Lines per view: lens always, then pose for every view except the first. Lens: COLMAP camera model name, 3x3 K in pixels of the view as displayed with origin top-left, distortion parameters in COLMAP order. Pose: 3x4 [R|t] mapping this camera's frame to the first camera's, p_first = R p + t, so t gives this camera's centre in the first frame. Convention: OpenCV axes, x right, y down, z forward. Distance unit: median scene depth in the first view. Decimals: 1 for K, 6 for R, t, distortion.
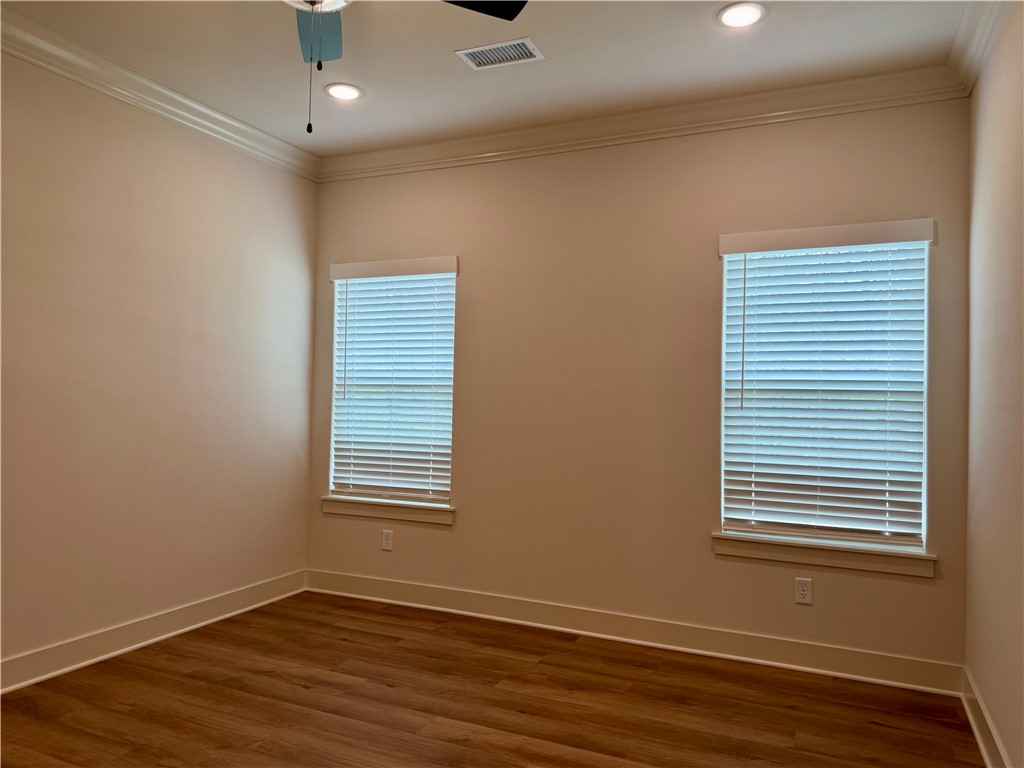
lens RADIAL K [[735.1, 0, 512.0], [0, 735.1, 384.0], [0, 0, 1]] dist [0.004715, -0.001107]
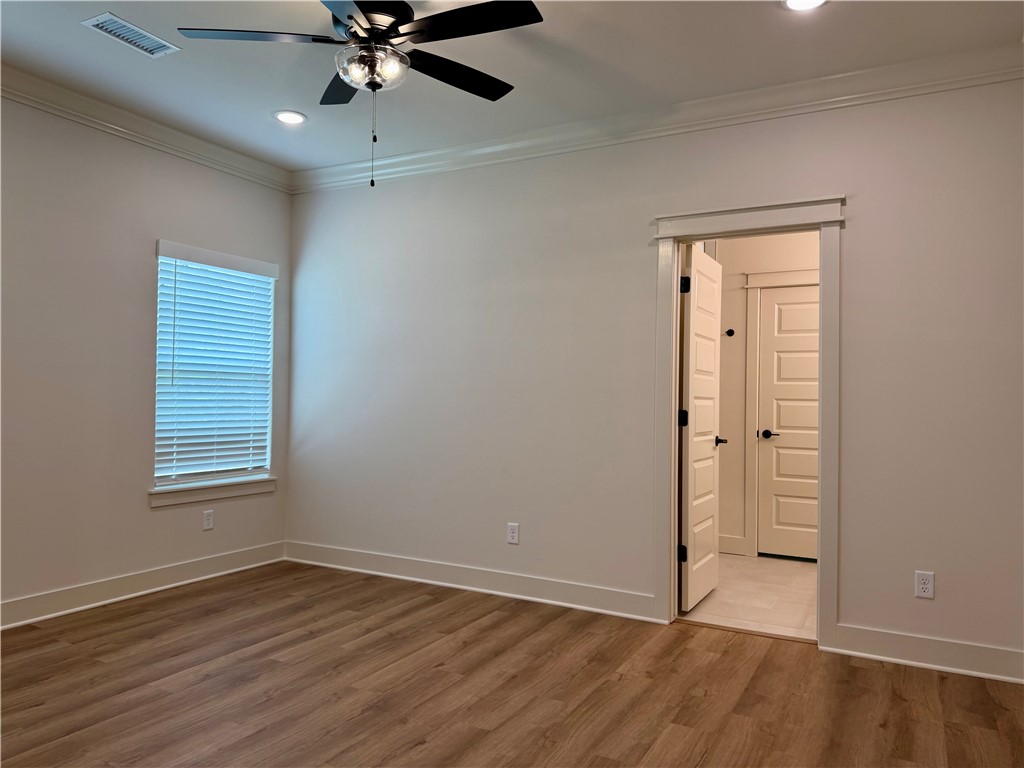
lens RADIAL K [[735.1, 0, 512.0], [0, 735.1, 384.0], [0, 0, 1]] dist [0.004715, -0.001107]
pose [[0.073853, -0.005719, 0.997253, -0.962529], [-0.032181, 0.999449, 0.008115, 0.002211], [-0.996750, -0.032691, 0.073628, 0.371096]]
